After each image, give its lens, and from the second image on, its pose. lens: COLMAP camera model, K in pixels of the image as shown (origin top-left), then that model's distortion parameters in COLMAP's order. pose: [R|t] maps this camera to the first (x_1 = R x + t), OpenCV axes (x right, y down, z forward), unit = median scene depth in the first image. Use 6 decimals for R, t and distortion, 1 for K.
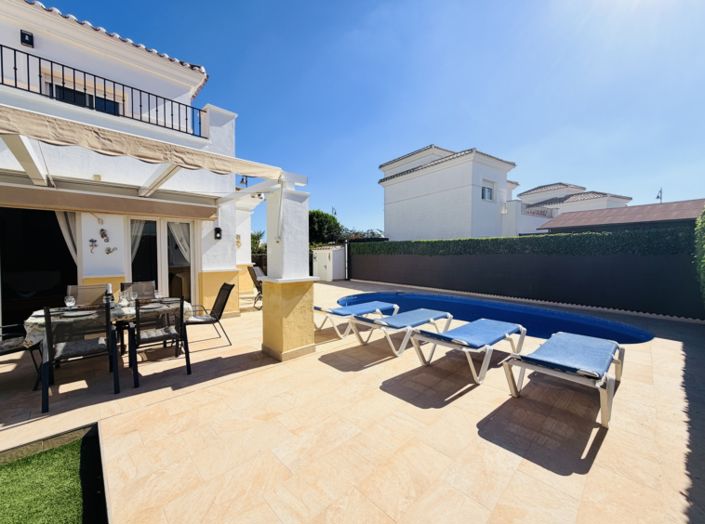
lens RADIAL K [[280.9, 0, 350.8], [0, 280.9, 264.0], [0, 0, 1]] dist [0.000785, 0.000151]
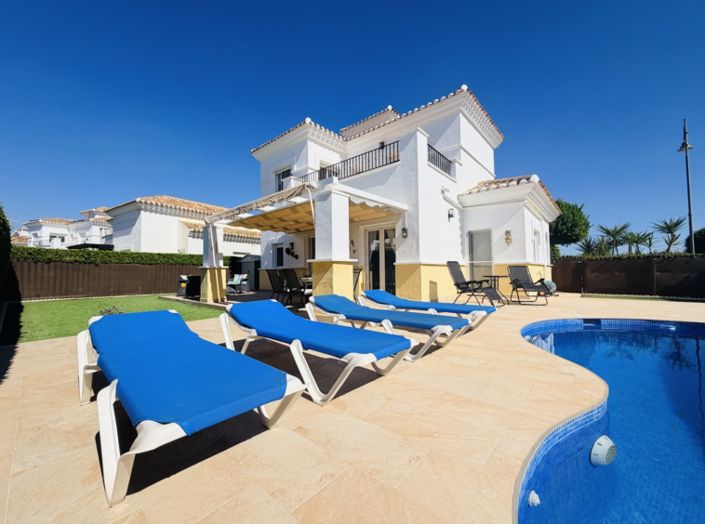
lens RADIAL K [[280.9, 0, 349.7], [0, 280.9, 262.2], [0, 0, 1]] dist [0.000785, 0.000151]
pose [[0.078823, -0.037343, -0.996189, 0.361899], [-0.027635, 0.998832, -0.039629, 0.036906], [0.996505, 0.030654, 0.077699, 0.341376]]
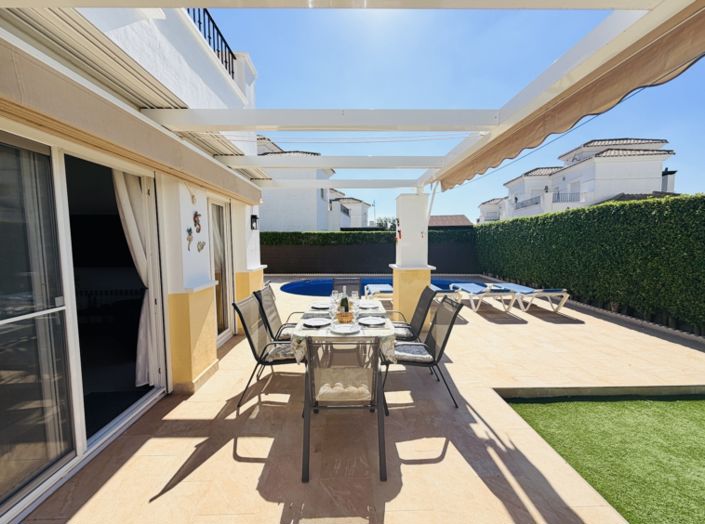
lens RADIAL K [[280.9, 0, 351.0], [0, 280.9, 261.2], [0, 0, 1]] dist [0.000785, 0.000151]
pose [[0.679264, -0.056255, 0.731735, -0.443414], [0.035777, 0.998411, 0.043546, -0.011834], [-0.733022, -0.003400, 0.680197, 0.128355]]
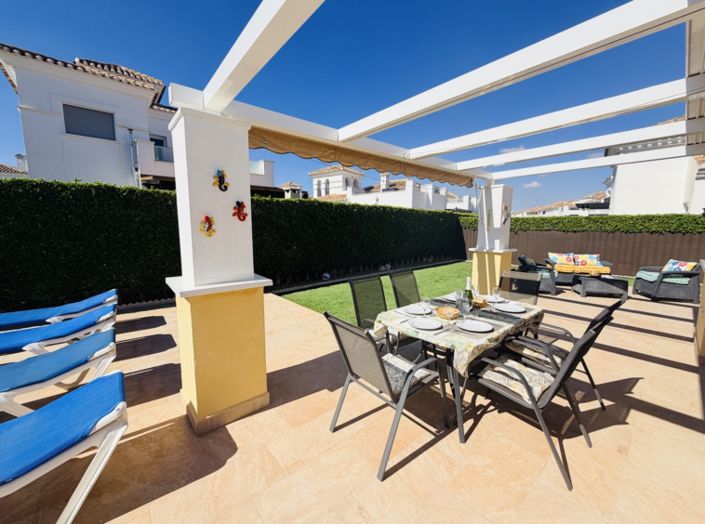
lens RADIAL K [[280.9, 0, 354.6], [0, 280.9, 260.0], [0, 0, 1]] dist [0.000785, 0.000151]
pose [[-0.998260, -0.006815, 0.058564, -0.183986], [0.002602, 0.987237, 0.159236, -0.028309], [-0.058902, 0.159111, -0.985502, 0.530988]]
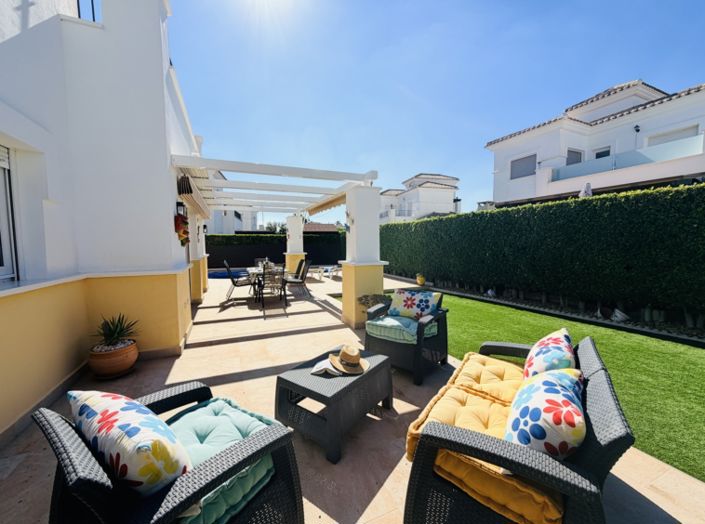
lens RADIAL K [[280.9, 0, 350.2], [0, 280.9, 261.2], [0, 0, 1]] dist [0.000785, 0.000151]
pose [[0.349858, -0.059187, 0.934931, -0.777492], [0.045285, 0.997904, 0.046228, 0.010201], [-0.935708, 0.026165, 0.351805, -0.084038]]
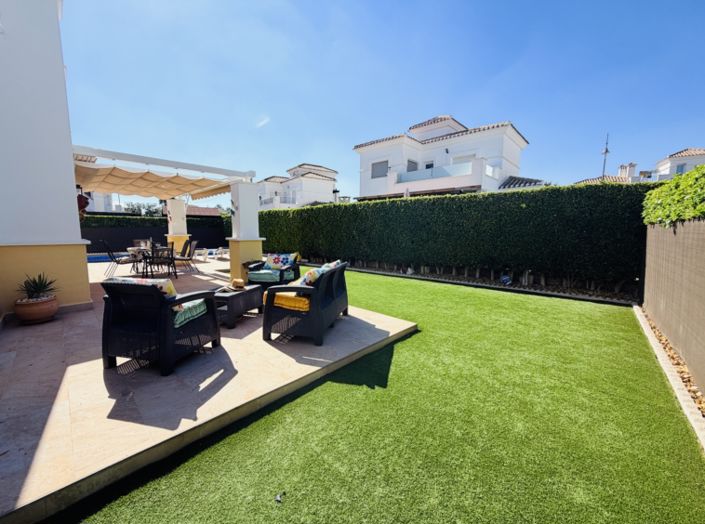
lens RADIAL K [[280.9, 0, 351.2], [0, 280.9, 262.0], [0, 0, 1]] dist [0.000785, 0.000151]
pose [[-0.036806, -0.108522, 0.993412, -0.946298], [0.034878, 0.993341, 0.109806, 0.023857], [-0.998714, 0.038690, -0.032776, -0.142800]]
